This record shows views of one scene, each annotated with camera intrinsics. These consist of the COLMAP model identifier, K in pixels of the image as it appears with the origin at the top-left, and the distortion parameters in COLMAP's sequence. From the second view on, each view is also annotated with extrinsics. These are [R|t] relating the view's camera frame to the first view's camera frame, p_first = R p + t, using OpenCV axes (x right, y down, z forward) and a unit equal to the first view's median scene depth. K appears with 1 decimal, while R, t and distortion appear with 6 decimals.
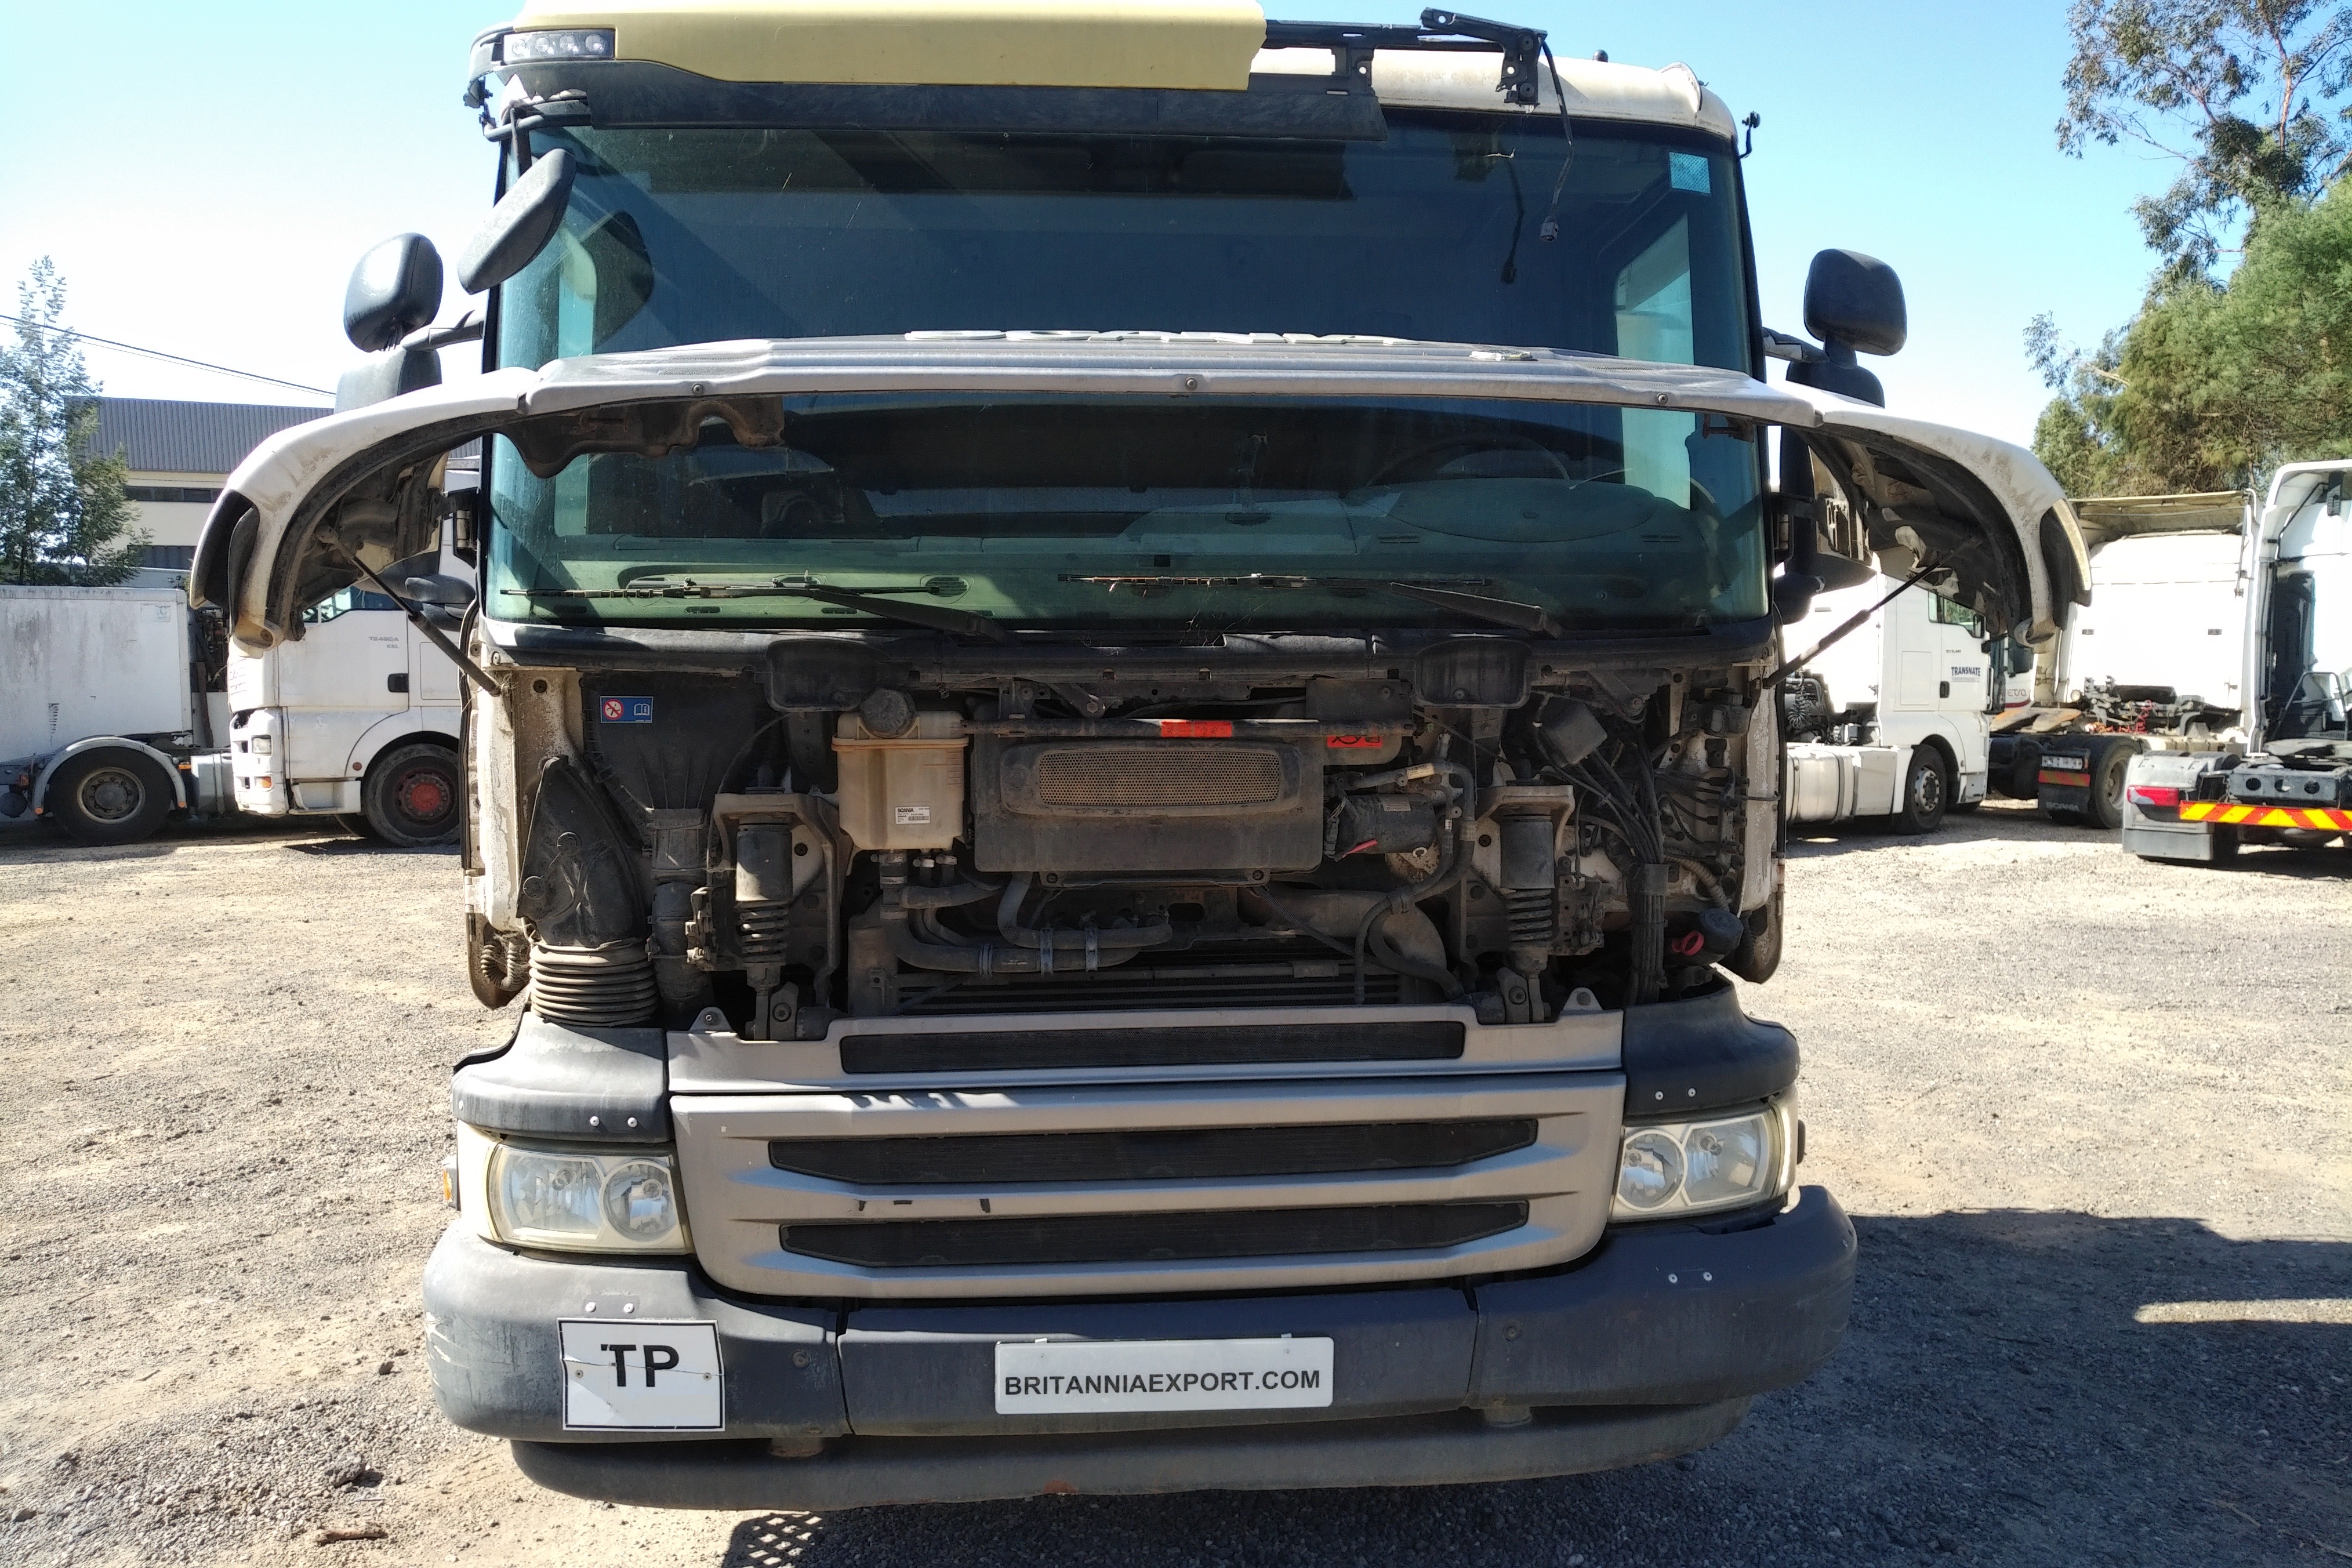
lens RADIAL K [[1728.6, 0, 1164.8], [0, 1728.6, 785.6], [0, 0, 1]] dist [0.019277, -0.011182]
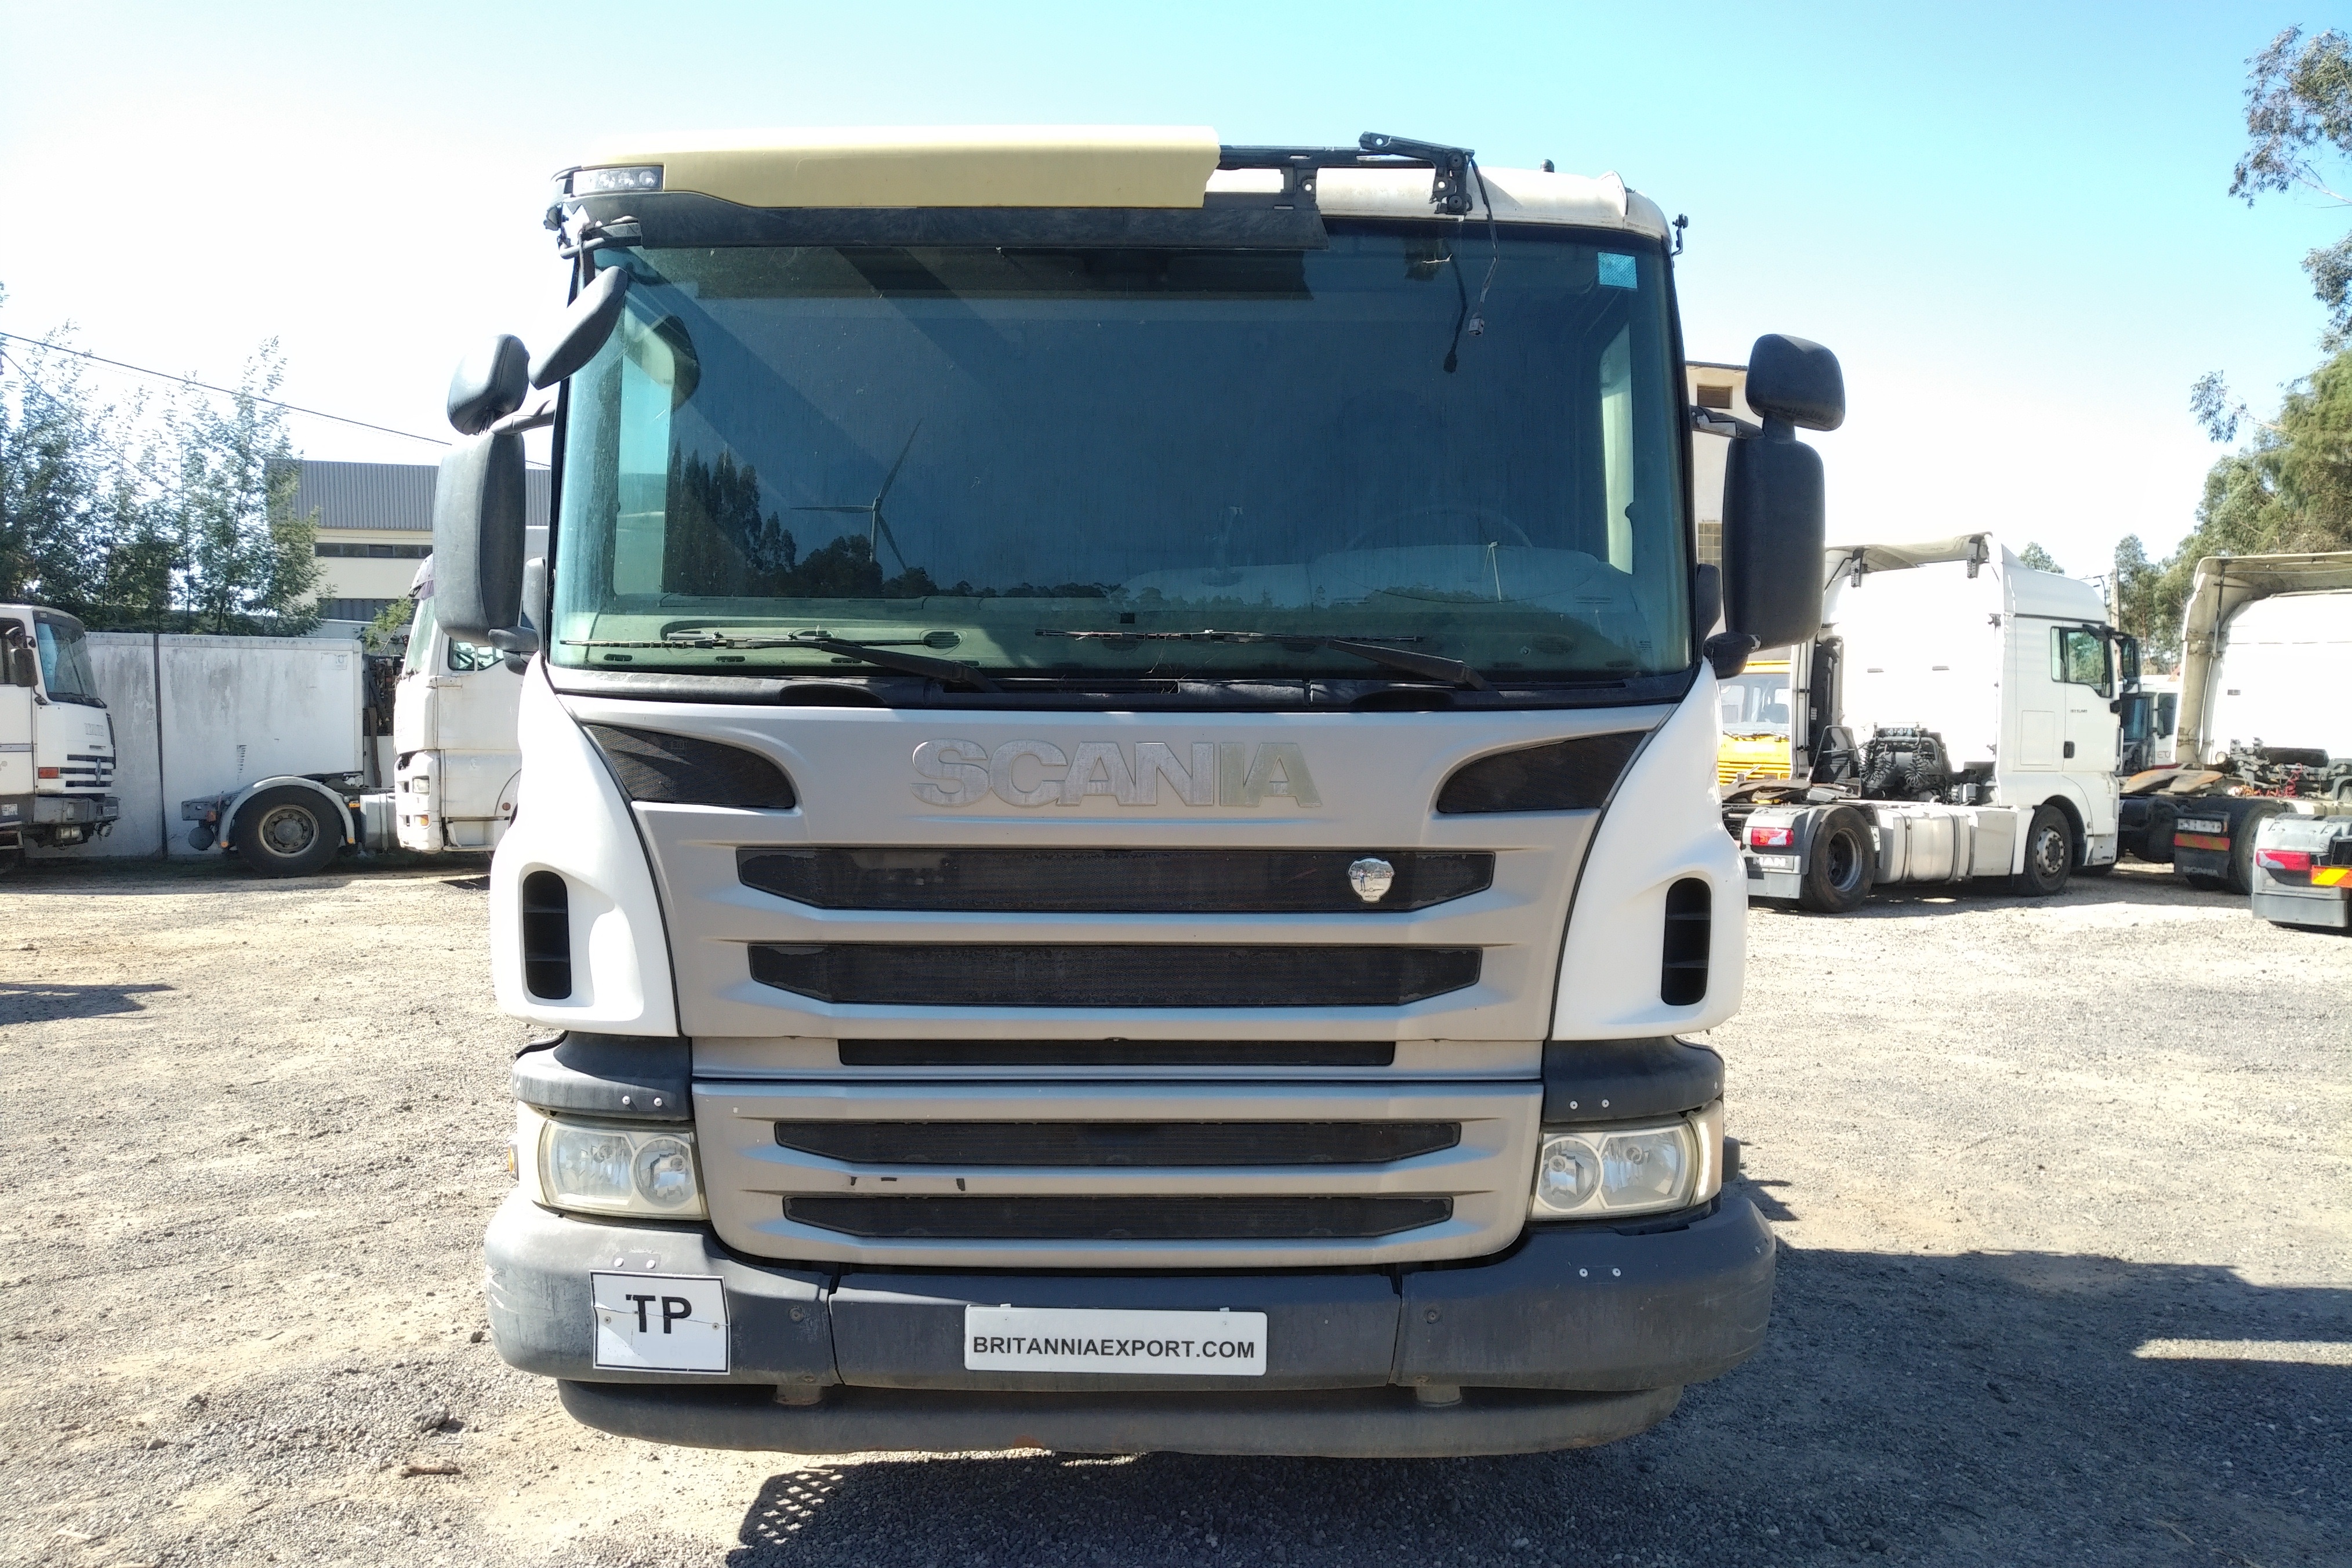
lens RADIAL K [[1728.6, 0, 1176.1], [0, 1728.6, 790.6], [0, 0, 1]] dist [0.019277, -0.011182]
pose [[0.996730, 0.011647, -0.079963, 0.100567], [-0.013944, 0.999504, -0.028231, 0.012095], [0.079595, 0.029254, 0.996398, -0.101361]]
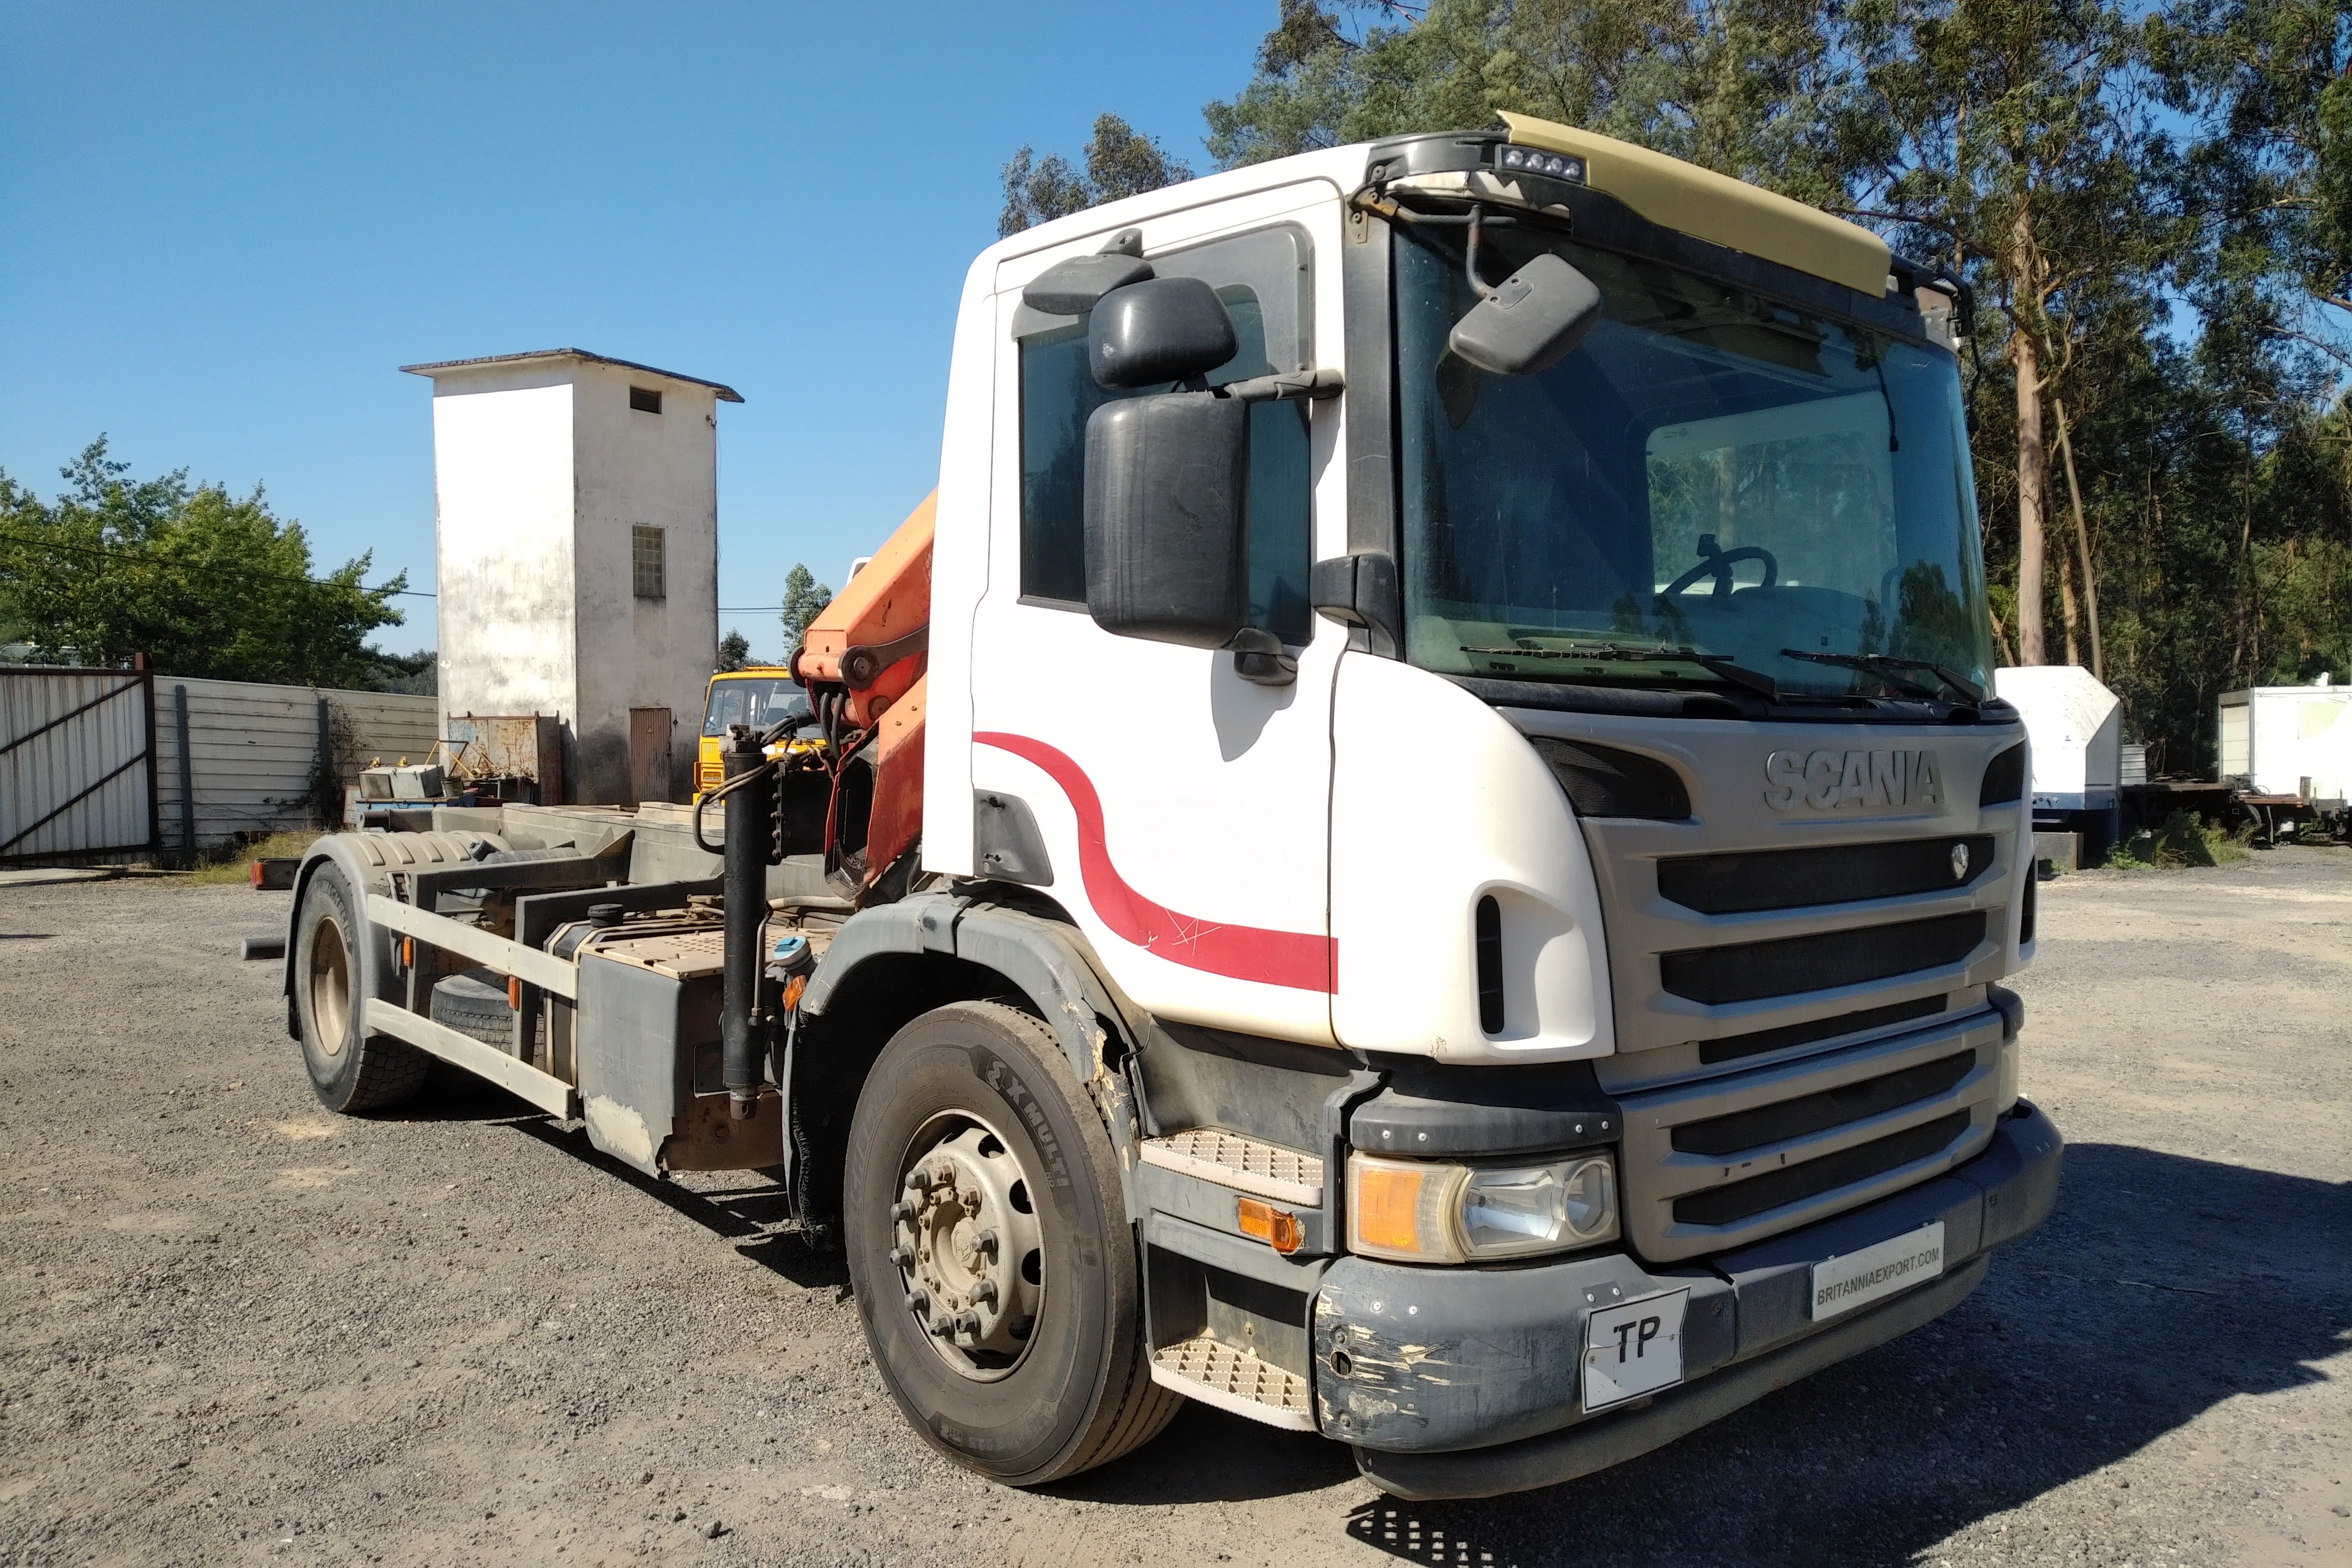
lens RADIAL K [[1728.6, 0, 1157.1], [0, 1728.6, 793.9], [0, 0, 1]] dist [0.019277, -0.011182]
pose [[0.804090, -0.011096, 0.594404, -0.963313], [0.029495, 0.999339, -0.021244, -0.003602], [-0.593775, 0.034614, 0.803886, 0.212022]]
